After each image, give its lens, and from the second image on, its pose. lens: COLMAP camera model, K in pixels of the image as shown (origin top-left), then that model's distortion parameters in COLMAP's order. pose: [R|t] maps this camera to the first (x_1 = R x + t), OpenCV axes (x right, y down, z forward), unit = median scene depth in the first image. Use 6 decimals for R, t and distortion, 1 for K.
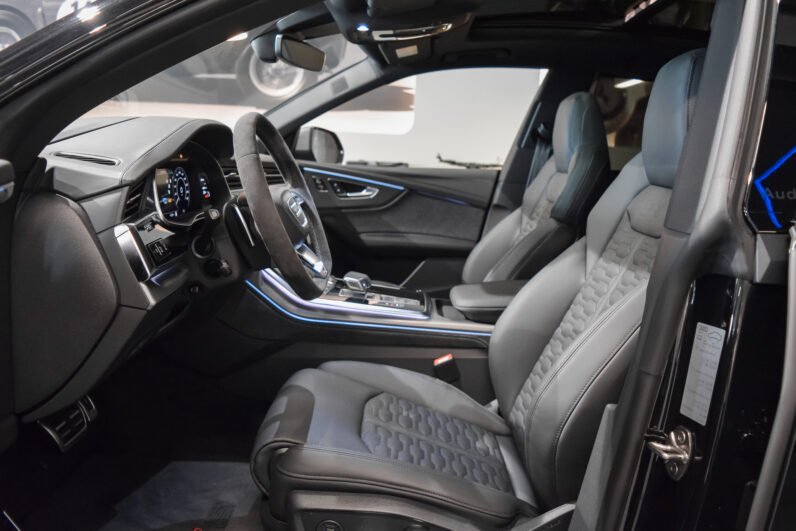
lens RADIAL K [[617.3, 0, 398.0], [0, 617.3, 265.5], [0, 0, 1]] dist [-0.093687, 0.013347]
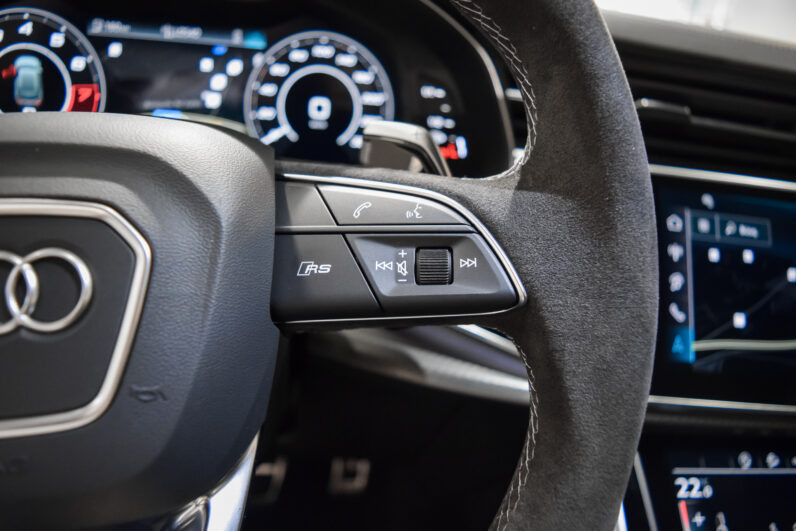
lens RADIAL K [[617.3, 0, 398.0], [0, 617.3, 265.5], [0, 0, 1]] dist [-0.093687, 0.013347]
pose [[0.162426, 0.325181, -0.931598, -0.026548], [-0.273843, 0.921903, 0.274051, -0.125810], [0.947960, 0.210599, 0.238790, 0.840633]]
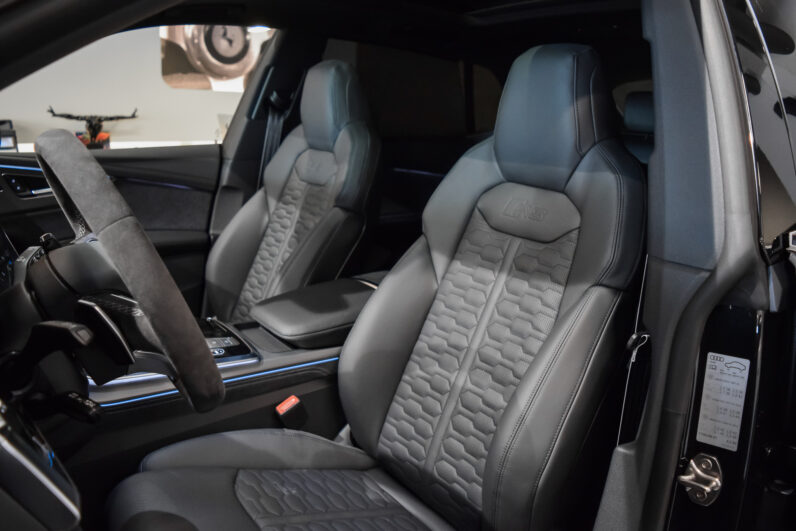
lens RADIAL K [[617.3, 0, 398.0], [0, 617.3, 265.5], [0, 0, 1]] dist [-0.093687, 0.013347]
pose [[0.801143, -0.165724, 0.575070, -0.250783], [0.106399, 0.985029, 0.135639, -0.127114], [-0.588940, -0.047480, 0.806781, 0.260480]]
